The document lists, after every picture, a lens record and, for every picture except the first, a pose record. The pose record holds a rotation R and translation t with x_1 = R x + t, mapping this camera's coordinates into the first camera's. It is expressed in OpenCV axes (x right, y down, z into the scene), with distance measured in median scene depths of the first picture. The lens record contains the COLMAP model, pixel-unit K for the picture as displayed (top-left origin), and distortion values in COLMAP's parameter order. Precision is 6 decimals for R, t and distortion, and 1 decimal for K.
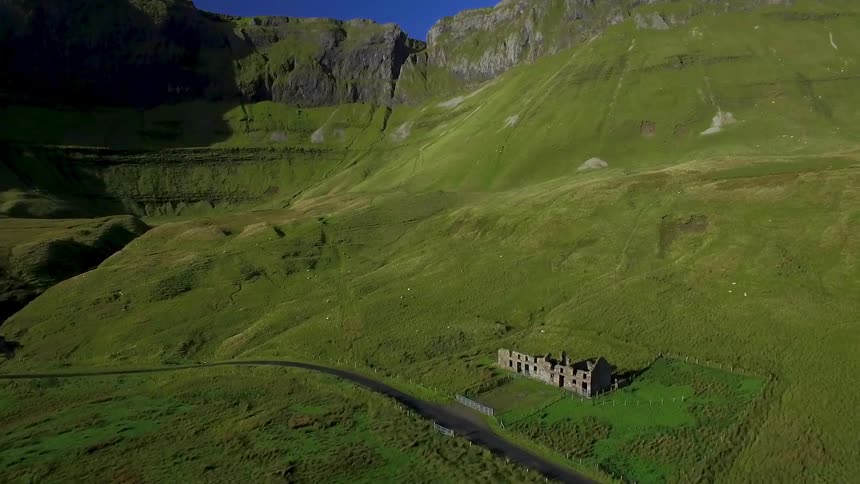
lens RADIAL K [[512.8, 0, 430.0], [0, 512.8, 242.0], [0, 0, 1]] dist [-0.113625, 0.074125]
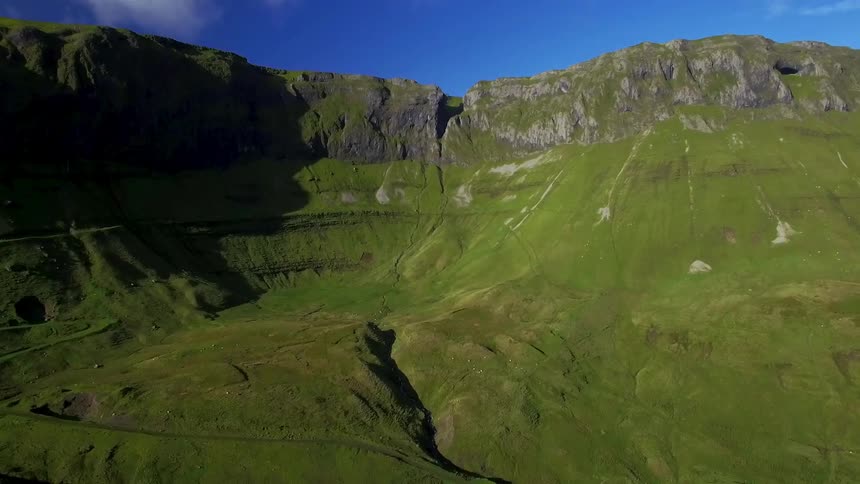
lens RADIAL K [[512.8, 0, 430.0], [0, 512.8, 242.0], [0, 0, 1]] dist [-0.113625, 0.074125]
pose [[0.989977, -0.004874, 0.141145, -0.264197], [0.005251, 0.999984, -0.002296, -0.103577], [-0.141131, 0.003014, 0.989986, -0.090626]]
